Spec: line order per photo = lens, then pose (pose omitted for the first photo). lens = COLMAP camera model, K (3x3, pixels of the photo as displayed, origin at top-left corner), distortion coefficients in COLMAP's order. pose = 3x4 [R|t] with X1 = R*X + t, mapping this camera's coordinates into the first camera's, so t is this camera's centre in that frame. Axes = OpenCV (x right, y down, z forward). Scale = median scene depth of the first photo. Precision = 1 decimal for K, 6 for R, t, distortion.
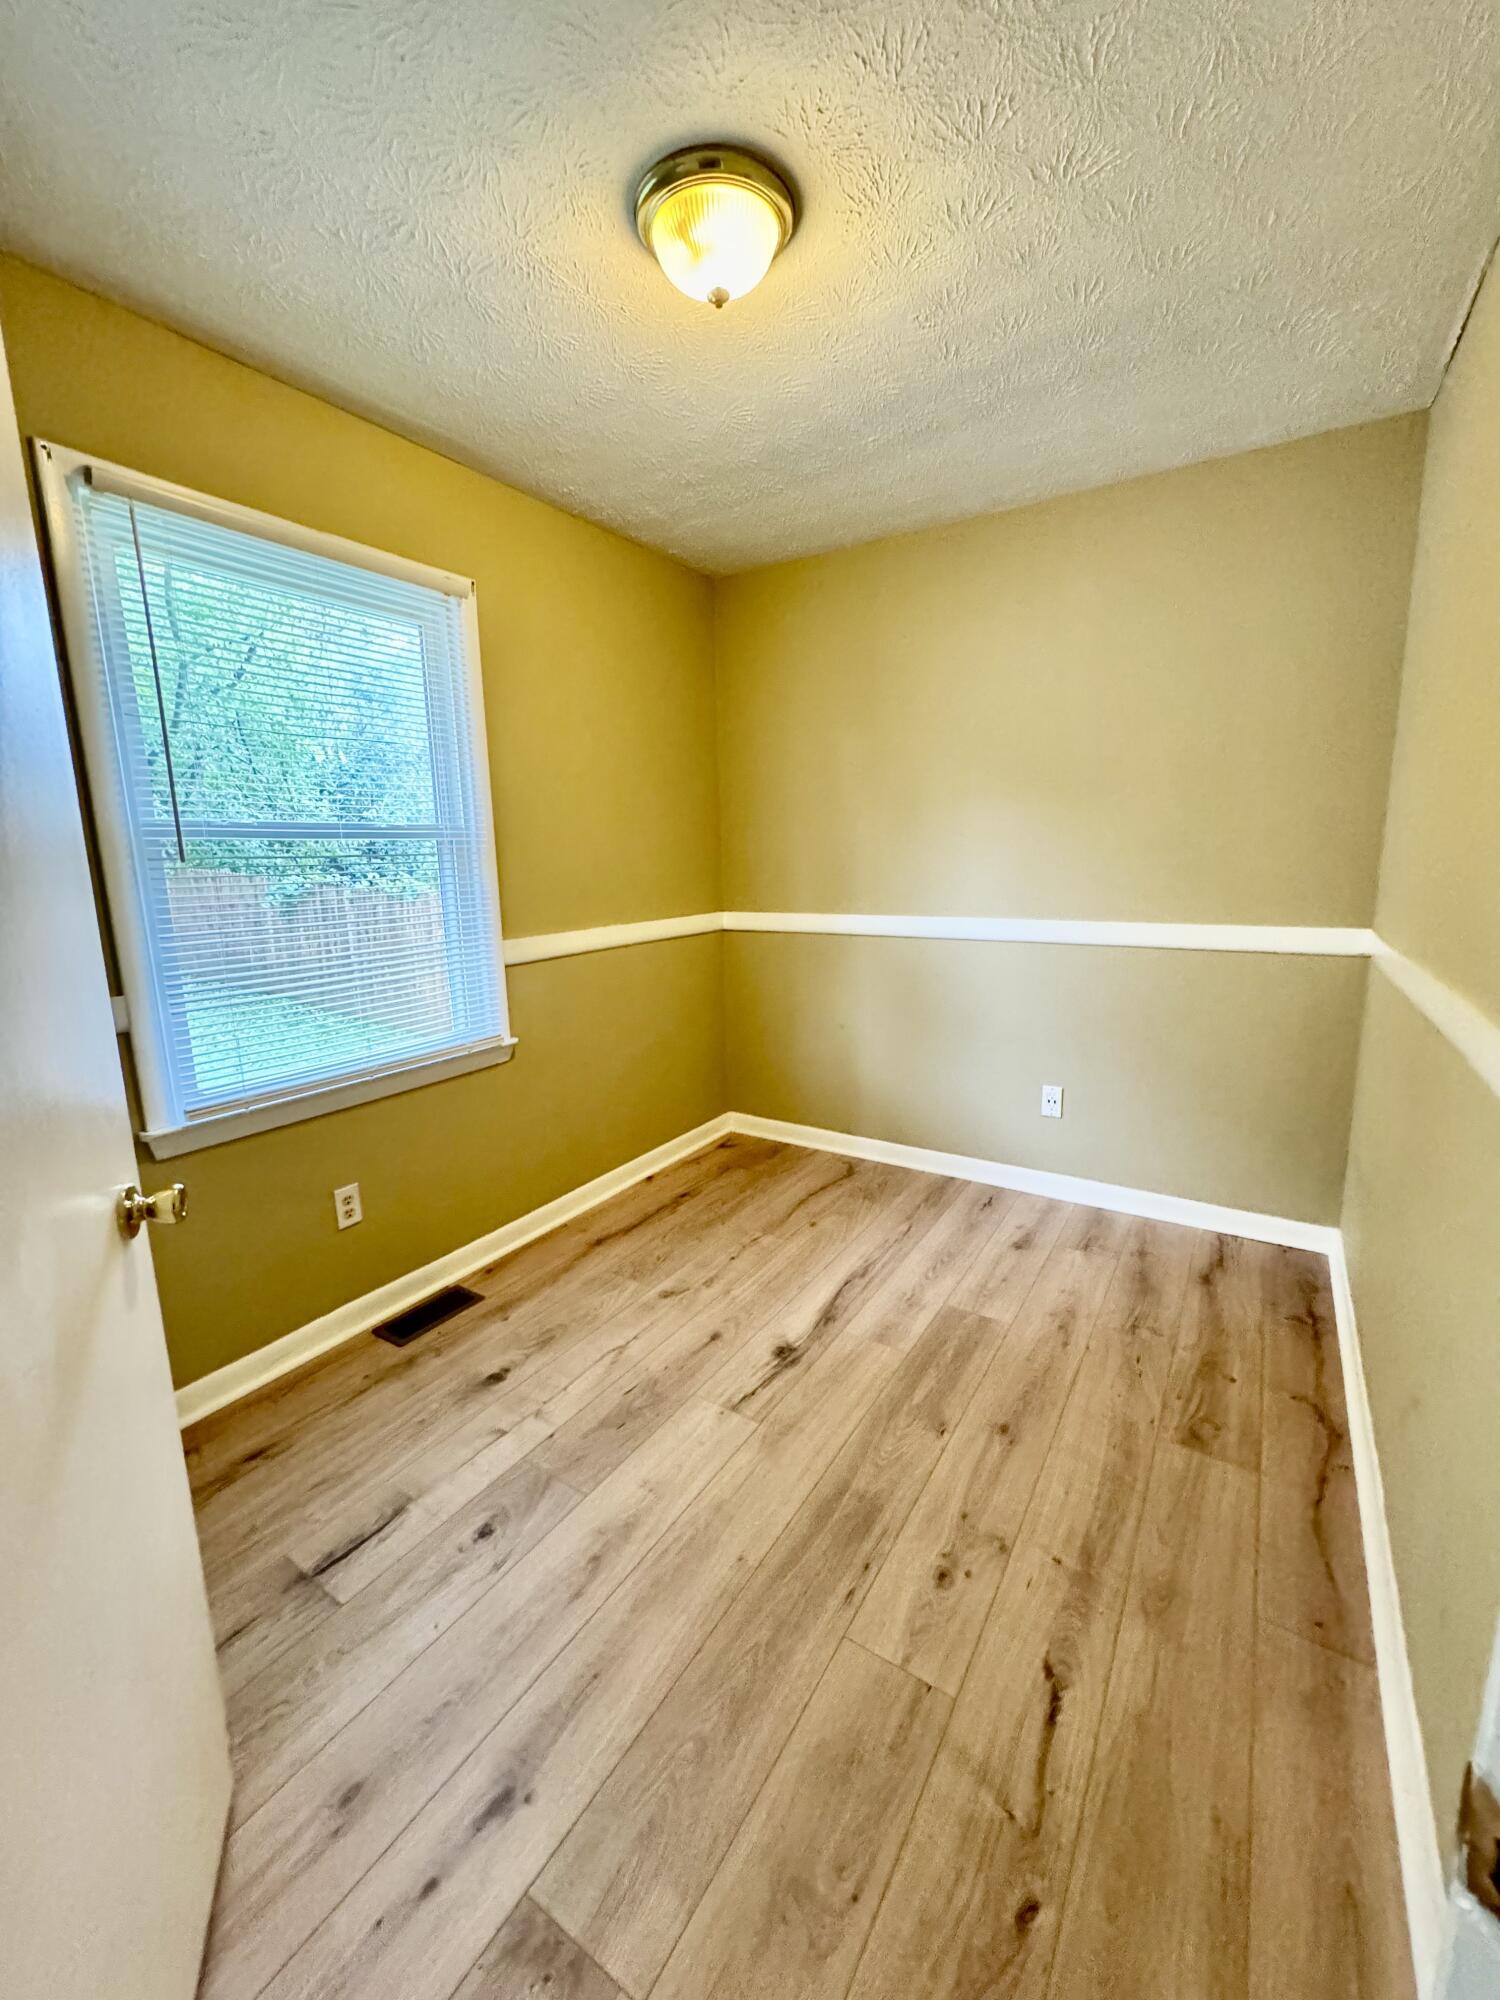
lens RADIAL K [[797.9, 0, 750.7], [0, 797.9, 996.8], [0, 0, 1]] dist [-0.001643, 0.000094]
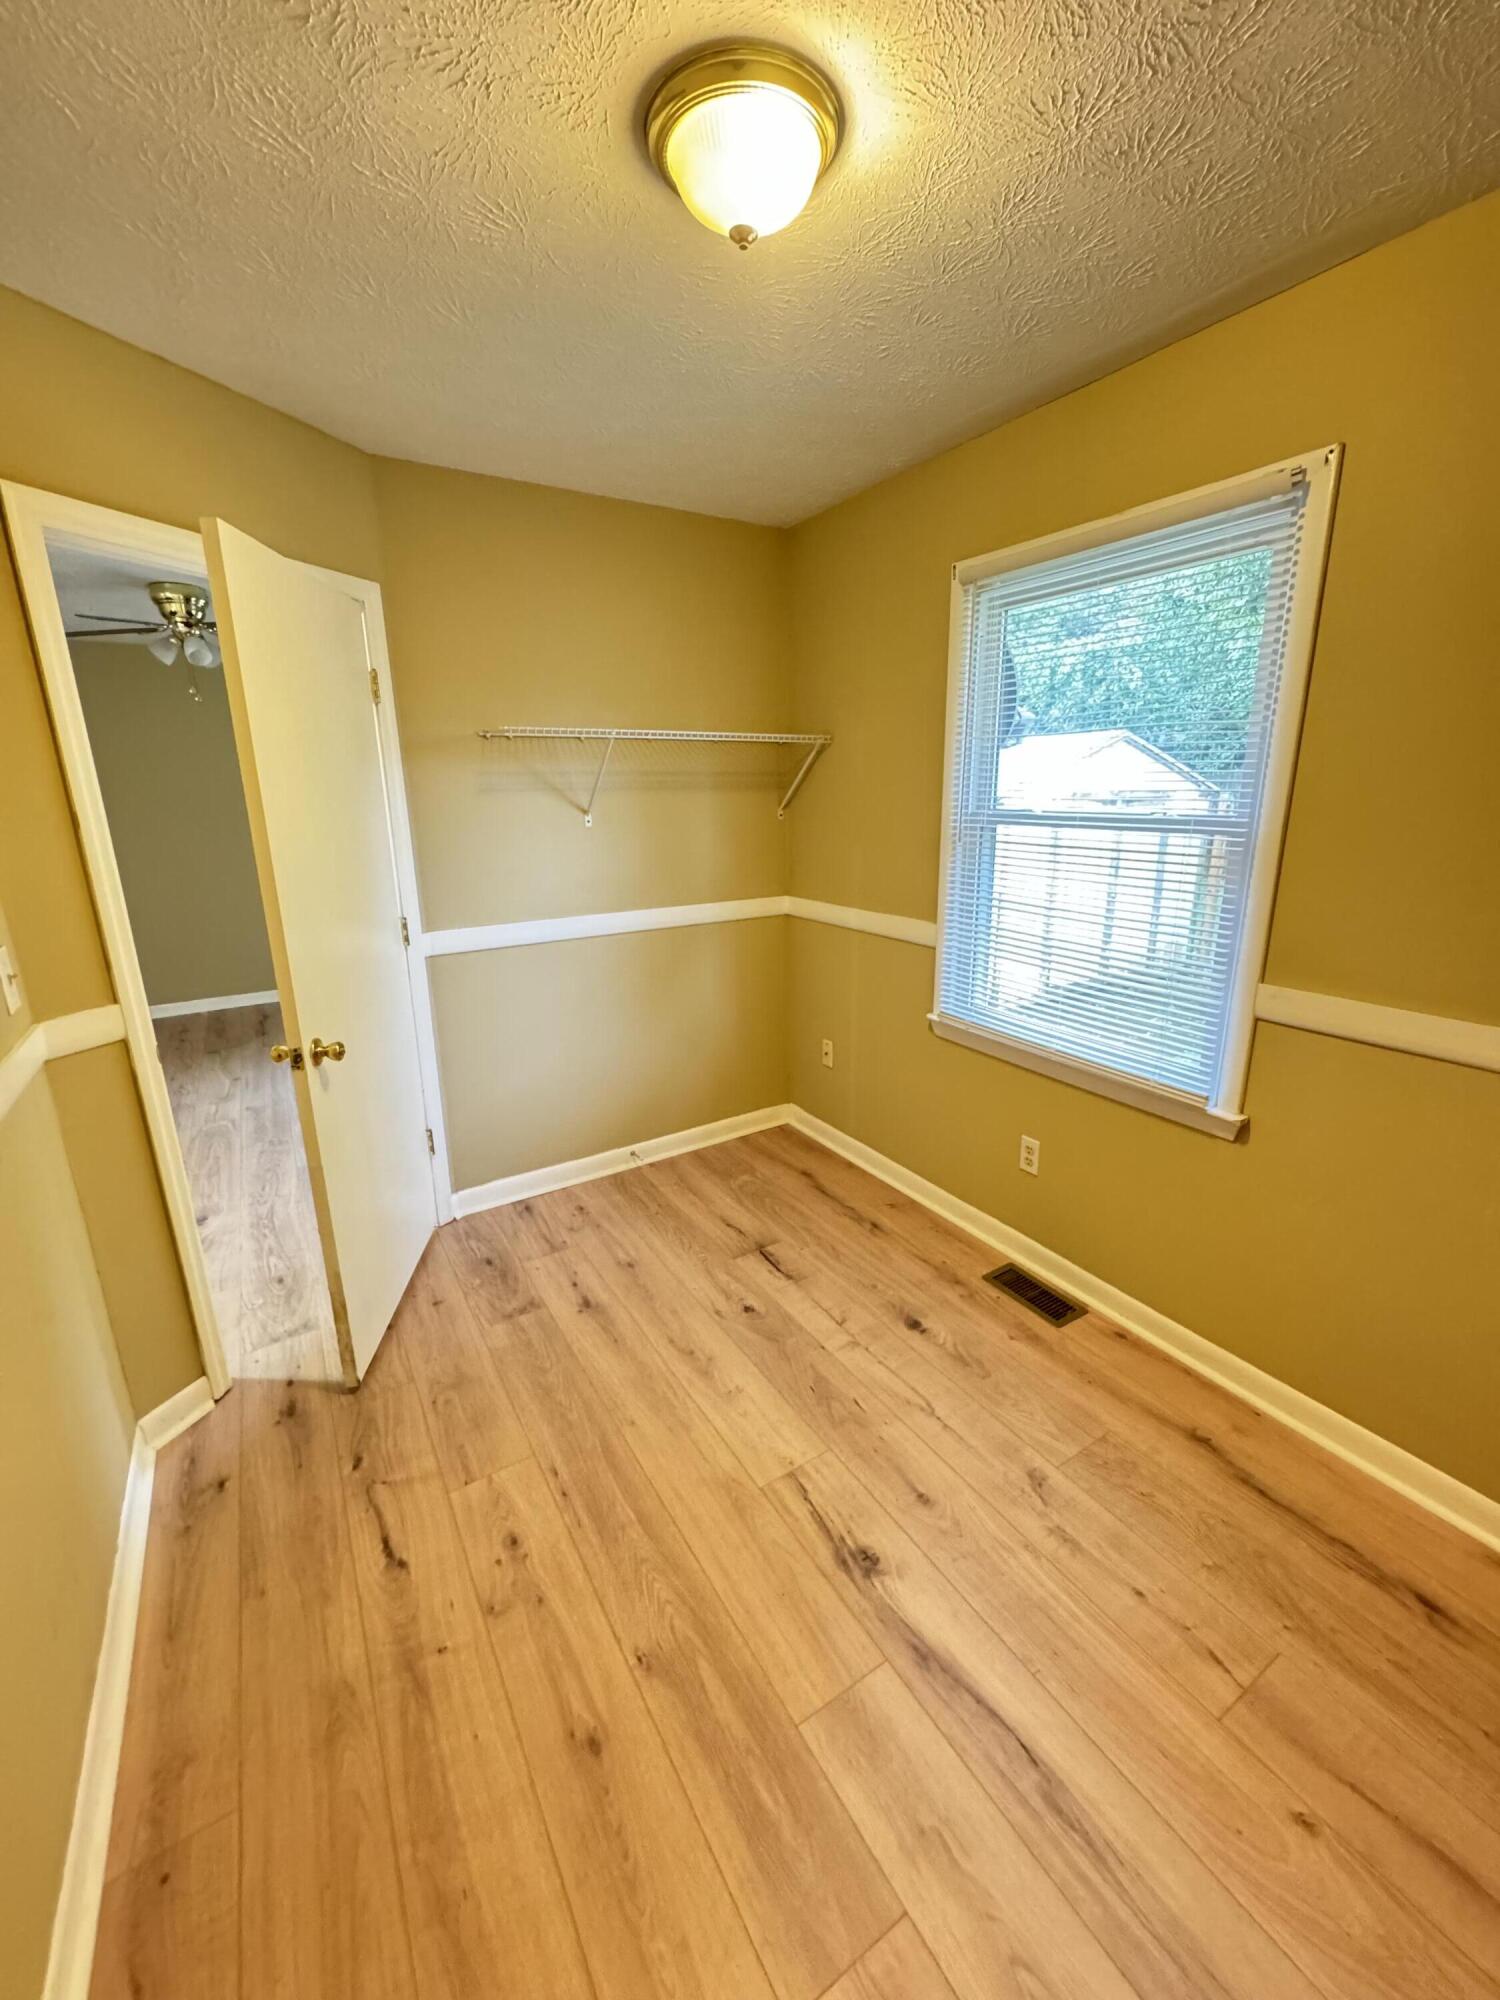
lens RADIAL K [[797.9, 0, 750.7], [0, 797.9, 996.8], [0, 0, 1]] dist [-0.001643, 0.000094]
pose [[-0.428966, 0.262330, -0.864391, 0.624721], [-0.139045, 0.926324, 0.350128, -0.307185], [0.892555, 0.270382, -0.360886, 1.077477]]
